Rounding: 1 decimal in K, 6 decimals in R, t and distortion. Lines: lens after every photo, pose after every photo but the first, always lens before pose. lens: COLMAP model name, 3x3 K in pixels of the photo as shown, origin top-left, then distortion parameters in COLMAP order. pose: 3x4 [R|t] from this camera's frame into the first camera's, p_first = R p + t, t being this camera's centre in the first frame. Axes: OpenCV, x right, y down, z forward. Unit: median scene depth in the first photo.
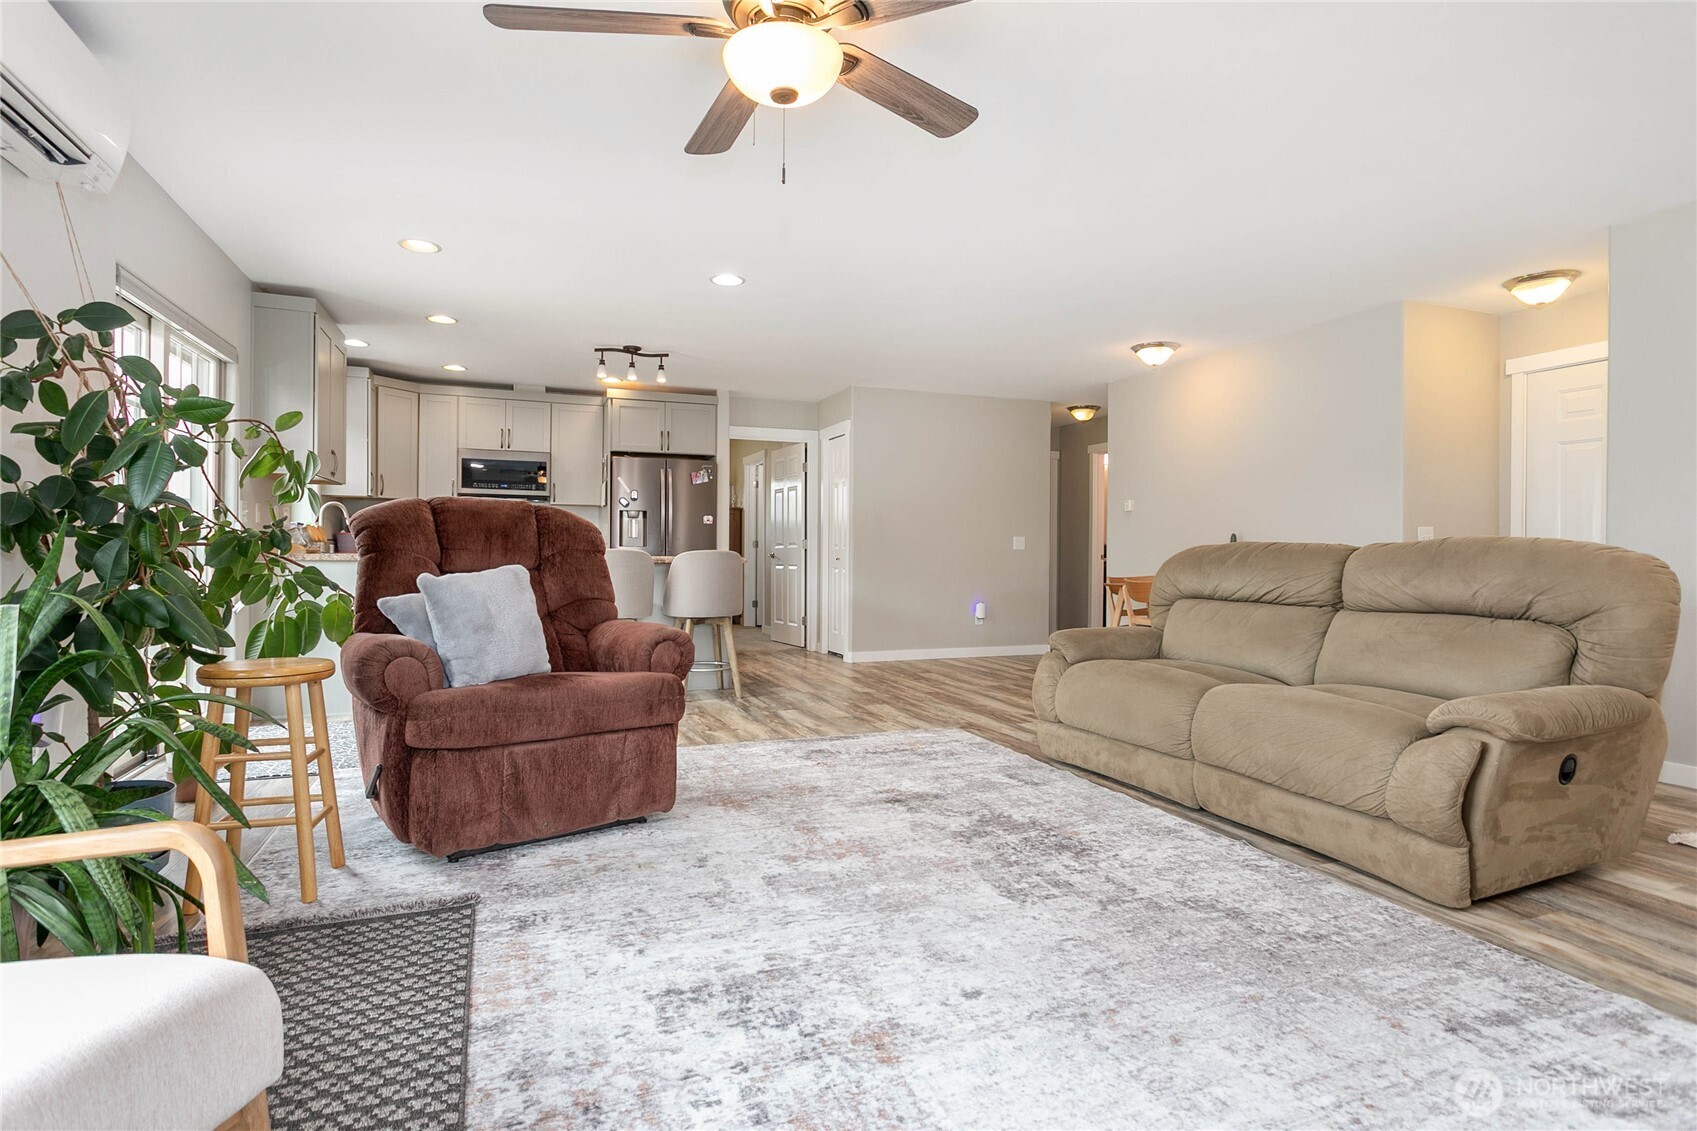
lens RADIAL K [[871.8, 0, 847.9], [0, 871.8, 556.6], [0, 0, 1]] dist [-0.000620, 0.001993]
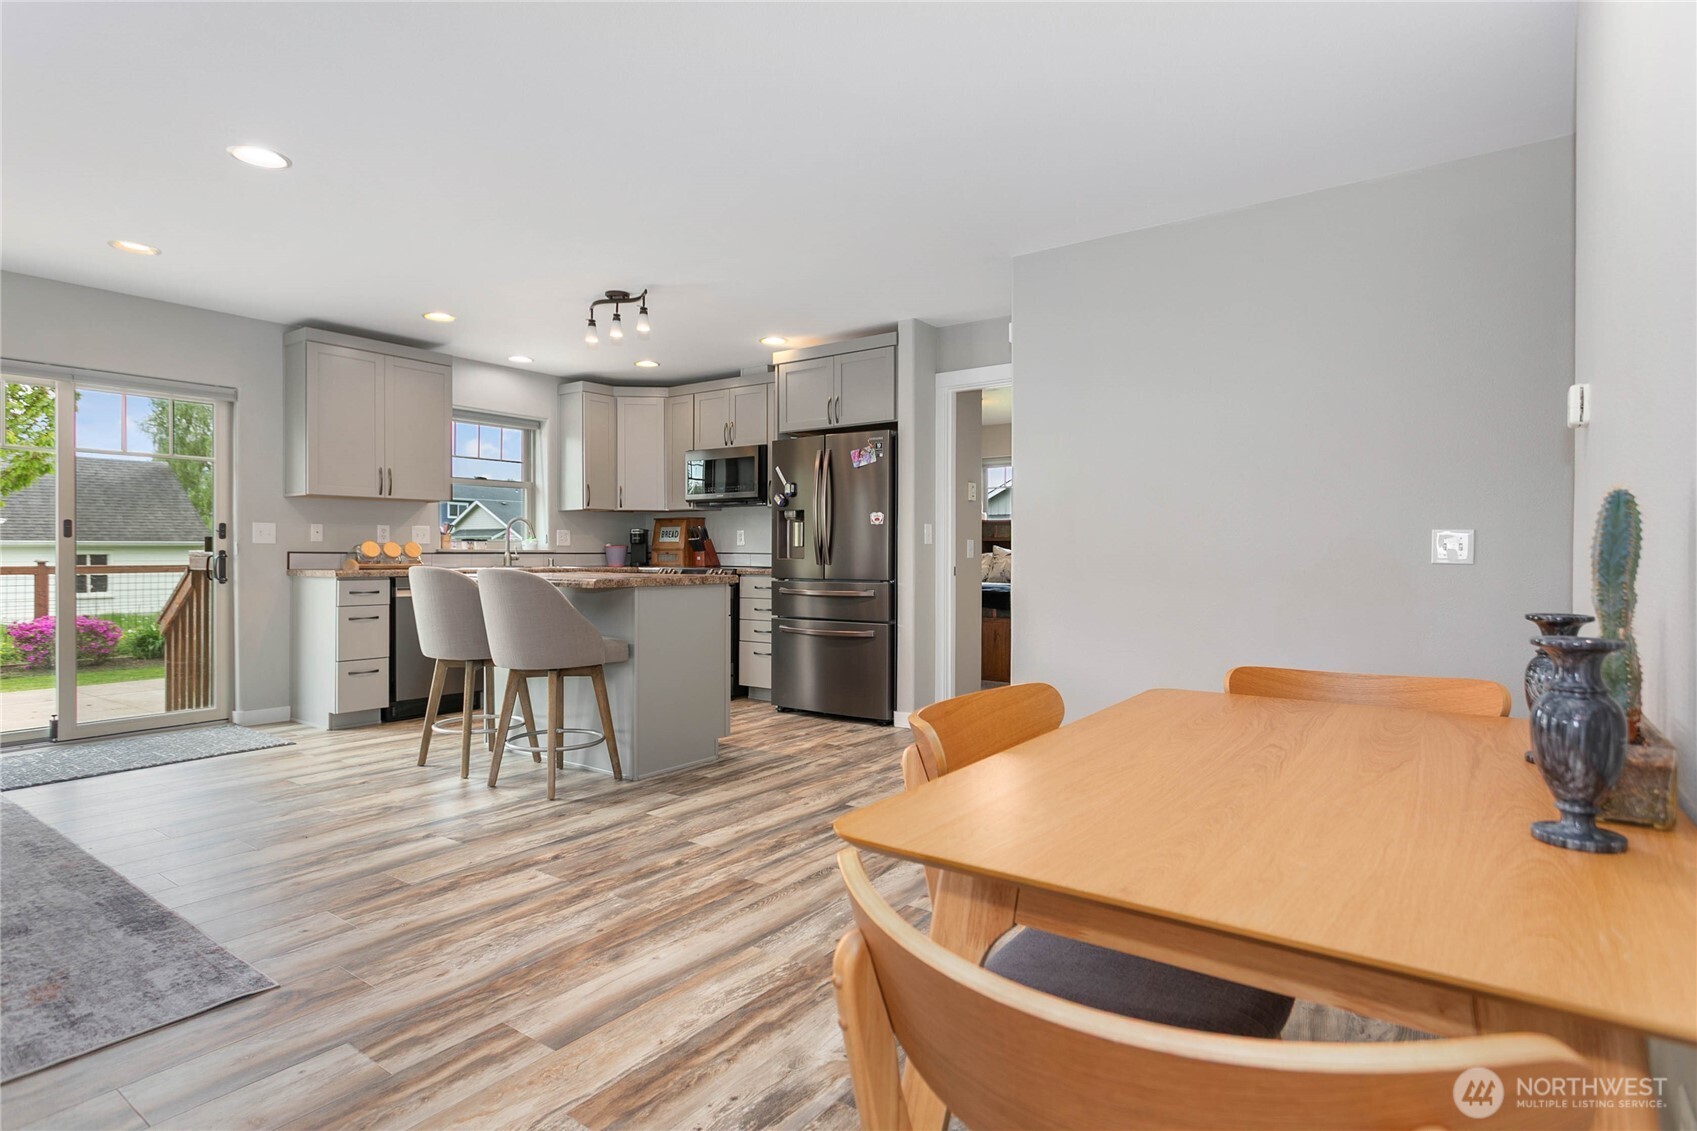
lens RADIAL K [[882.2, 0, 847.0], [0, 882.2, 557.5], [0, 0, 1]] dist [-0.005249, 0.000274]
pose [[0.540543, -0.001880, -0.841315, 1.169529], [-0.001503, 0.999994, -0.003200, -0.029754], [0.841315, 0.002994, 0.540536, 1.804439]]
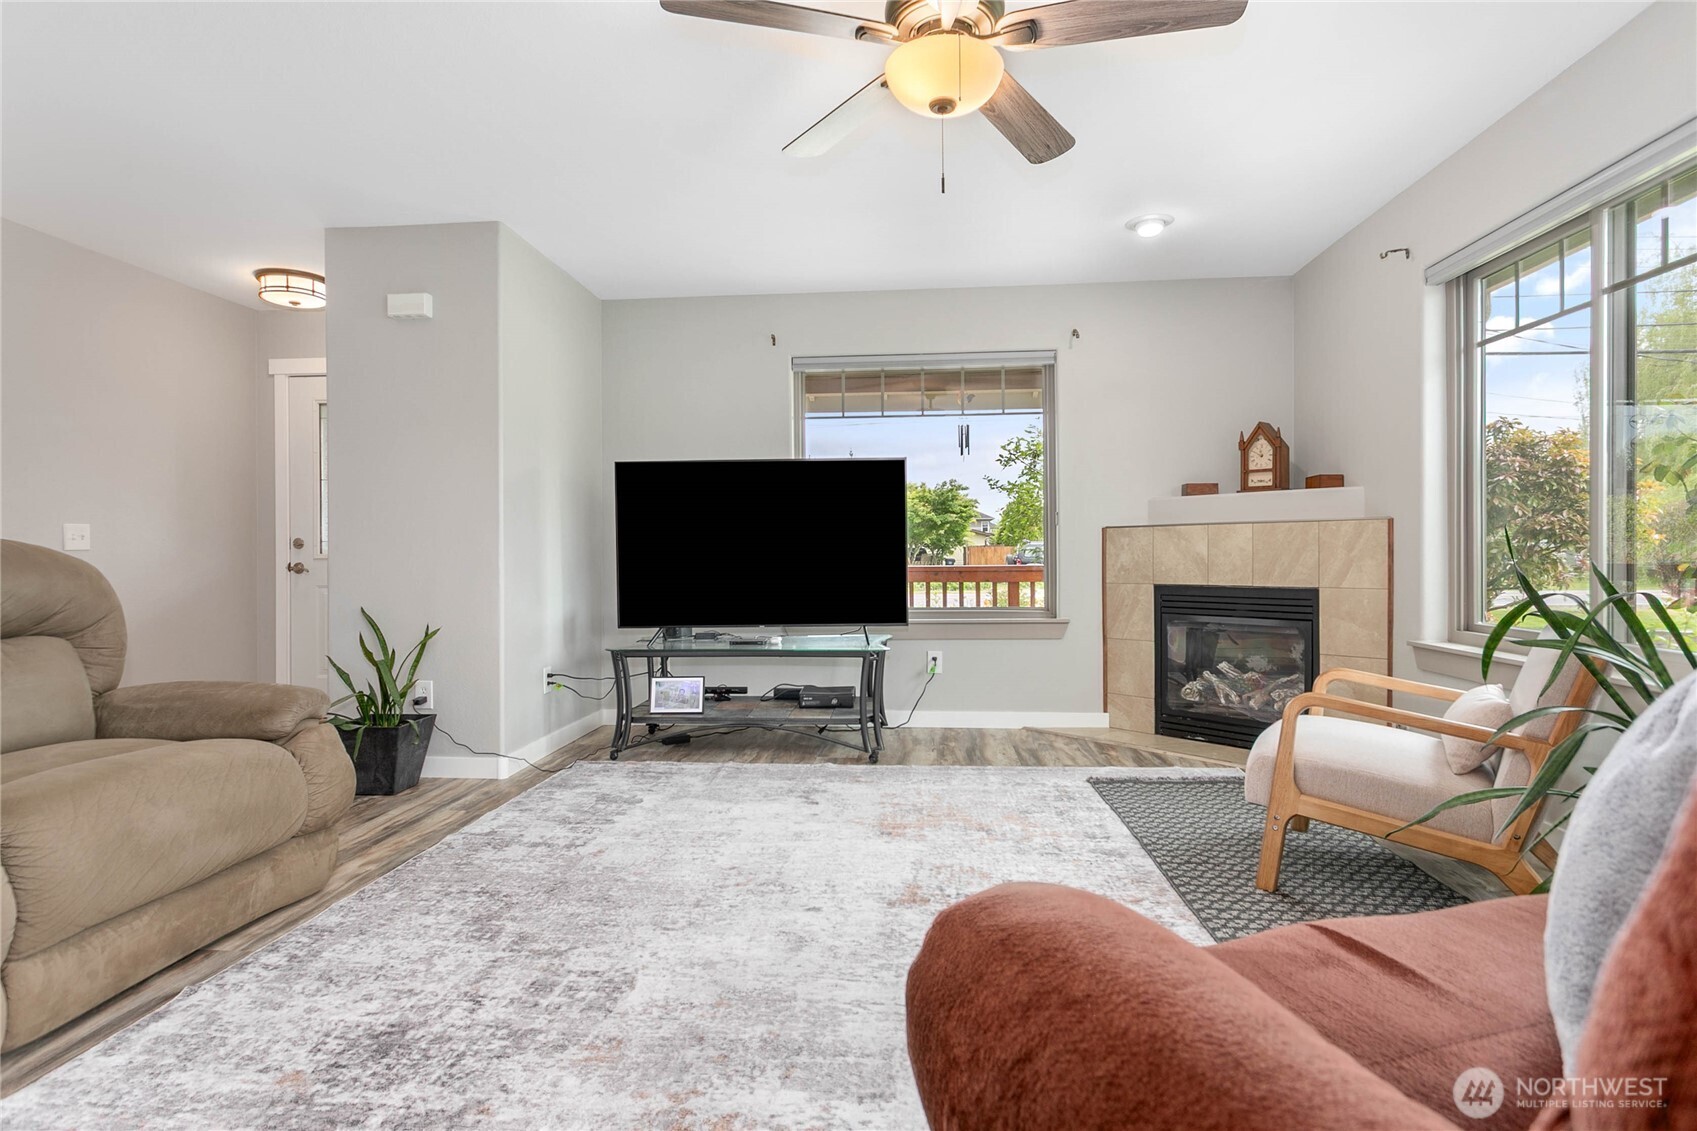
lens RADIAL K [[882.2, 0, 847.0], [0, 882.2, 557.5], [0, 0, 1]] dist [-0.005249, 0.000274]
pose [[-0.897046, -0.000364, 0.441936, -0.326094], [0.004930, 0.999929, 0.010831, -0.009843], [-0.441909, 0.011895, -0.896981, 1.502225]]
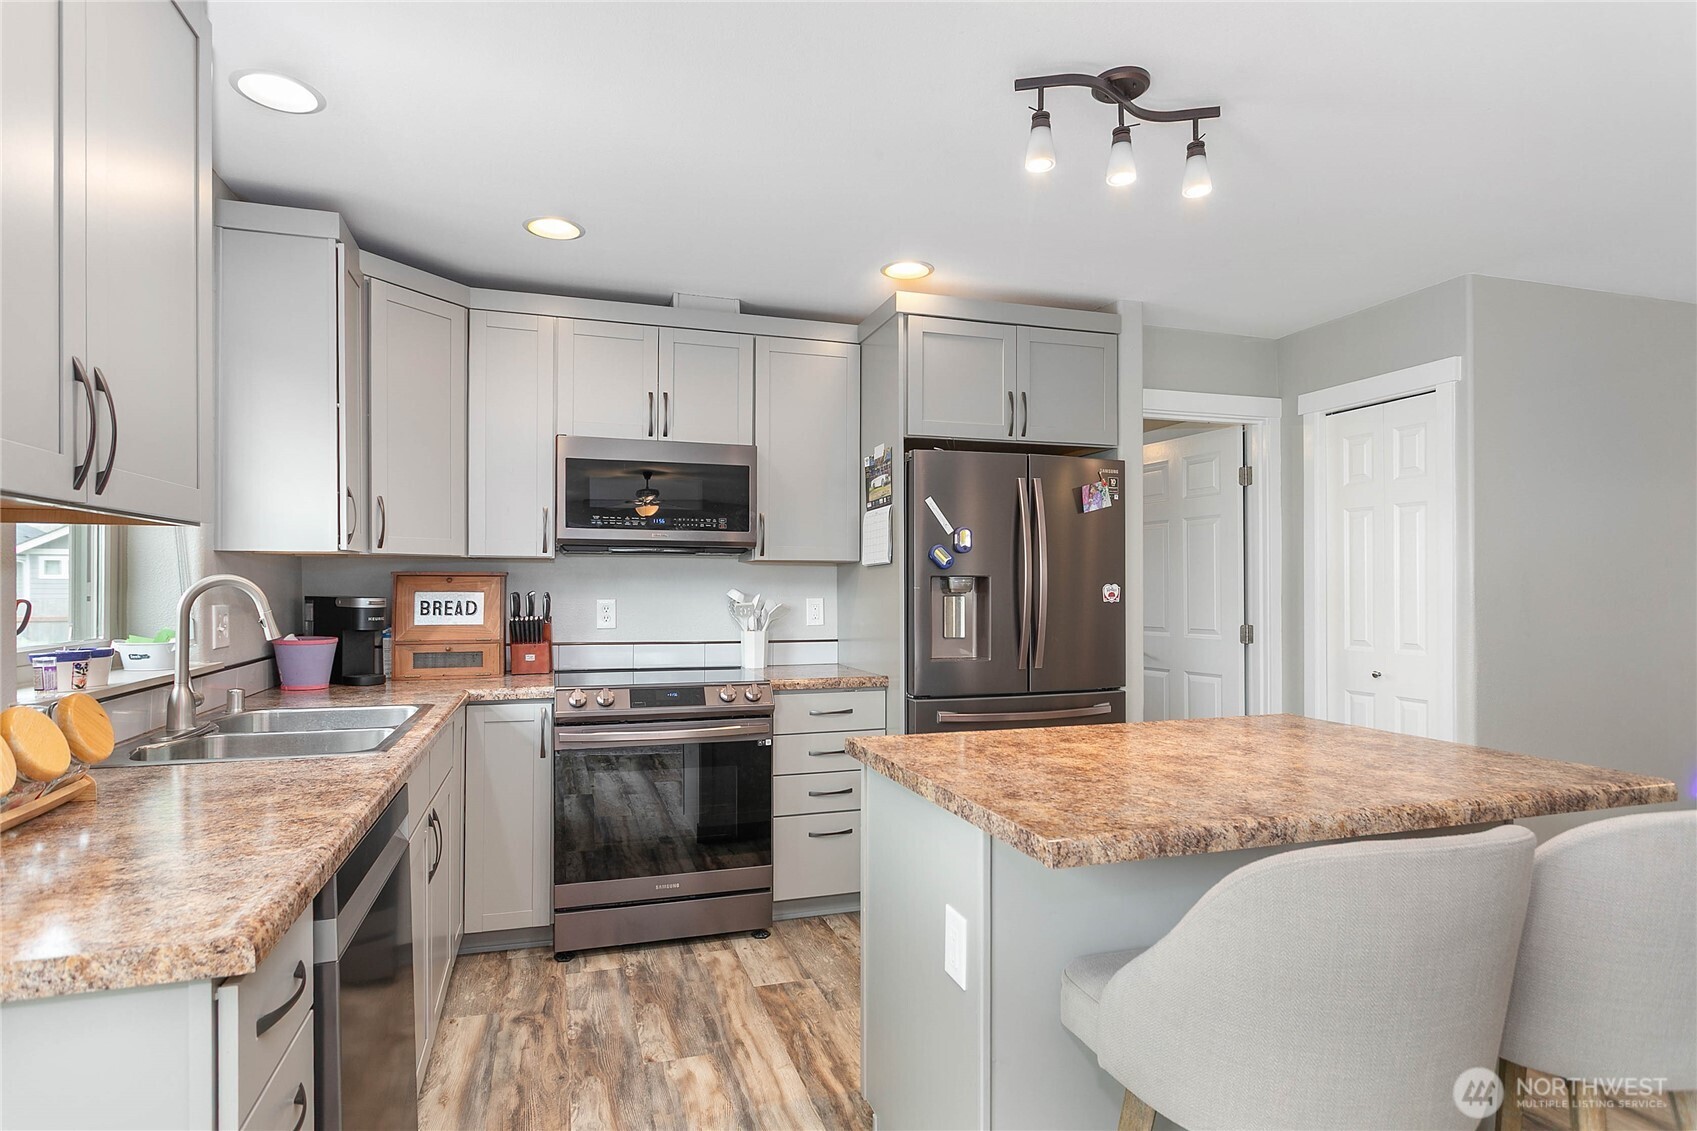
lens RADIAL K [[903.6, 0, 844.8], [0, 903.6, 581.4], [0, 0, 1]] dist [0.002140, 0.000471]
pose [[0.997747, -0.006577, -0.066768, -0.774413], [0.005986, 0.999941, -0.009047, -0.132357], [0.066824, 0.008627, 0.997728, 1.583386]]
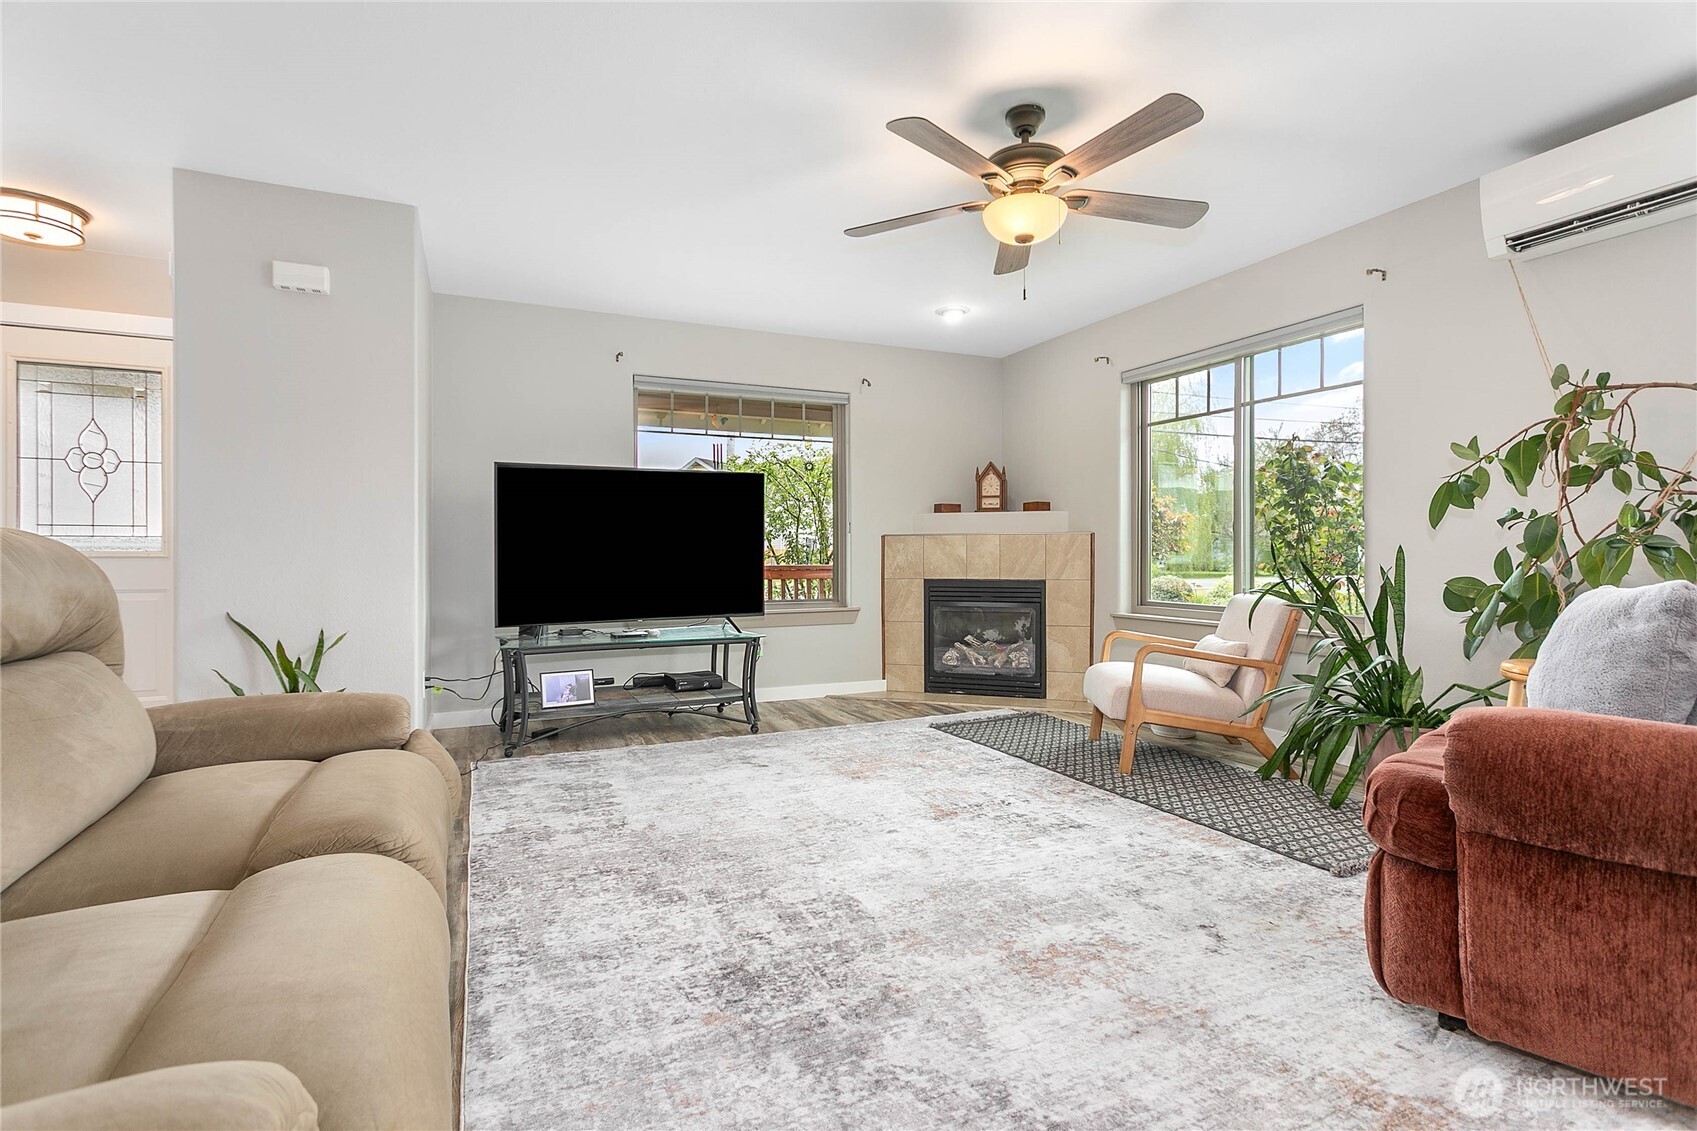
lens RADIAL K [[804.1, 0, 844.4], [0, 804.1, 556.7], [0, 0, 1]] dist [-0.000322, -0.000110]
pose [[-0.998408, -0.003550, -0.056288, 0.225799], [-0.004003, 0.999961, 0.007927, -0.009328], [0.056258, 0.008140, -0.998383, 1.759497]]
